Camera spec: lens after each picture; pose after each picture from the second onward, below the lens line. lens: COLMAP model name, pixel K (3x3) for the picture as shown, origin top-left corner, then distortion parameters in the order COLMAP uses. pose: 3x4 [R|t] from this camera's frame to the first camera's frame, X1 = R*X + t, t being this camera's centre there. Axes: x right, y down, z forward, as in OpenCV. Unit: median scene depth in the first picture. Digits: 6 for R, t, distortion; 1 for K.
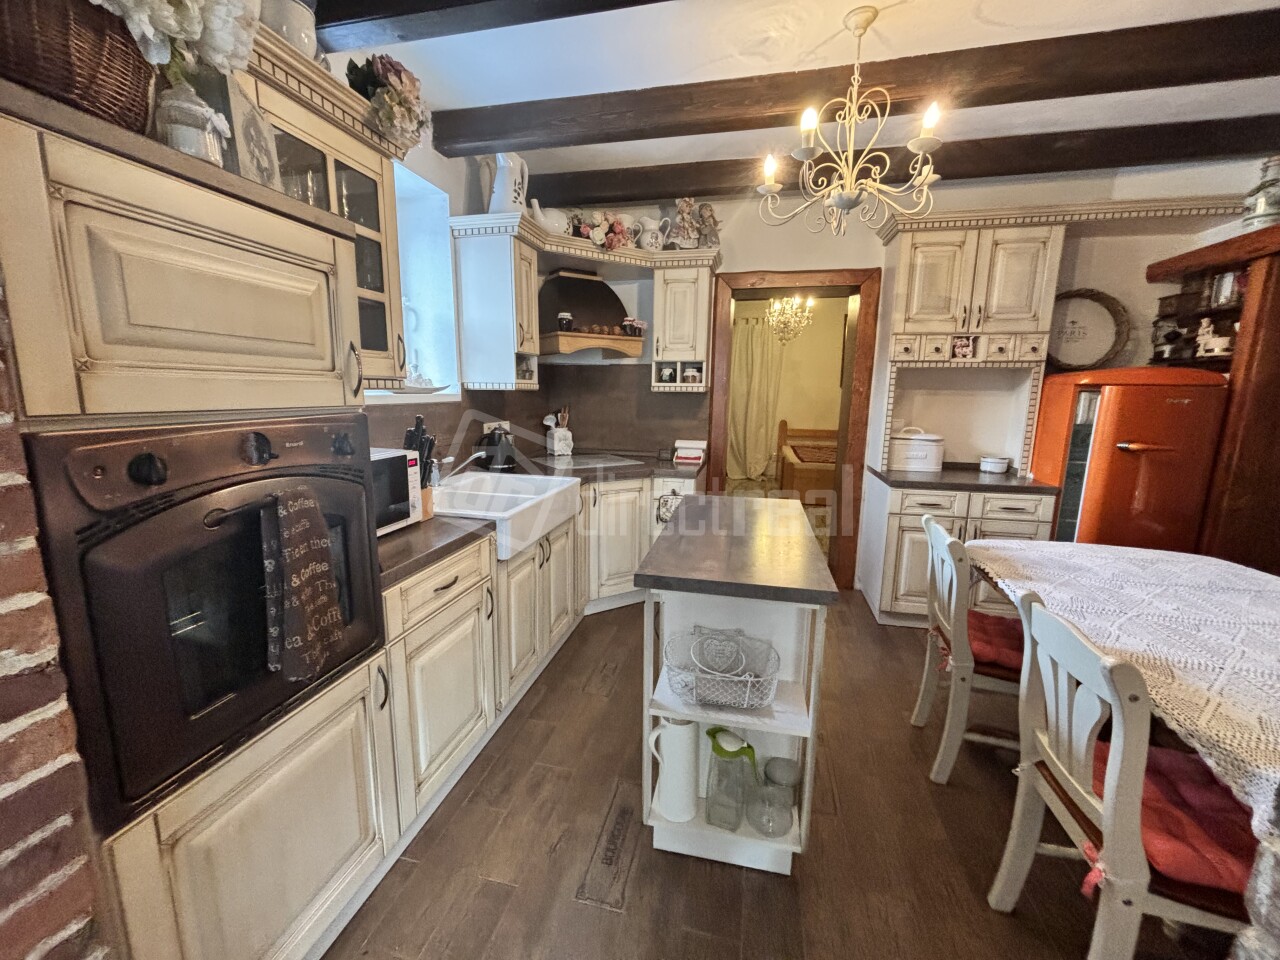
lens RADIAL K [[514.5, 0, 640.1], [0, 514.5, 479.5], [0, 0, 1]] dist [-0.001818, -0.000521]
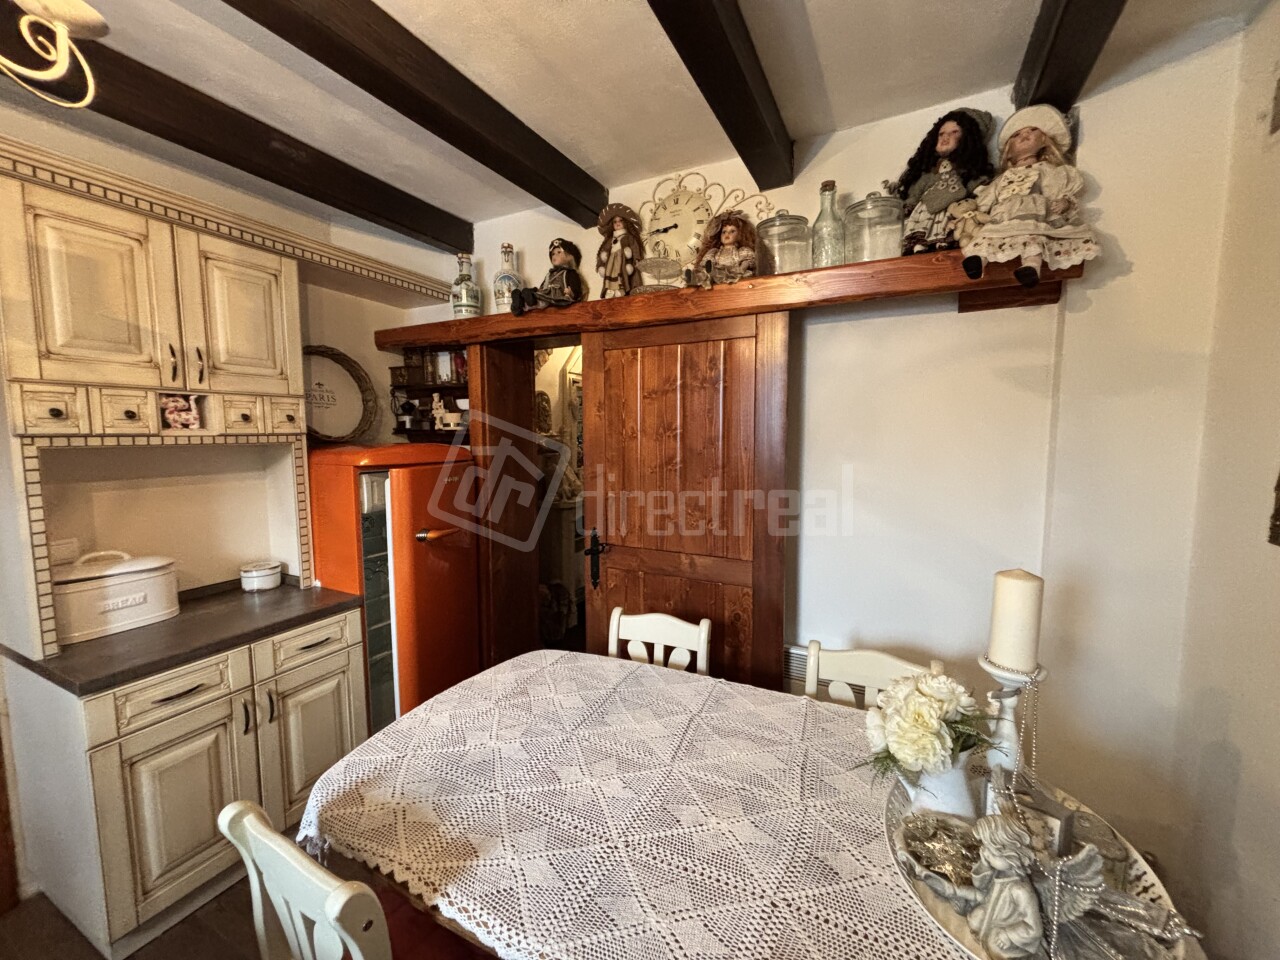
lens RADIAL K [[514.5, 0, 639.7], [0, 514.5, 478.9], [0, 0, 1]] dist [-0.001818, -0.000521]
pose [[0.238374, -0.095016, 0.966514, 0.167893], [0.176152, 0.982925, 0.053184, -0.118541], [-0.955064, 0.157576, 0.251041, 0.349827]]
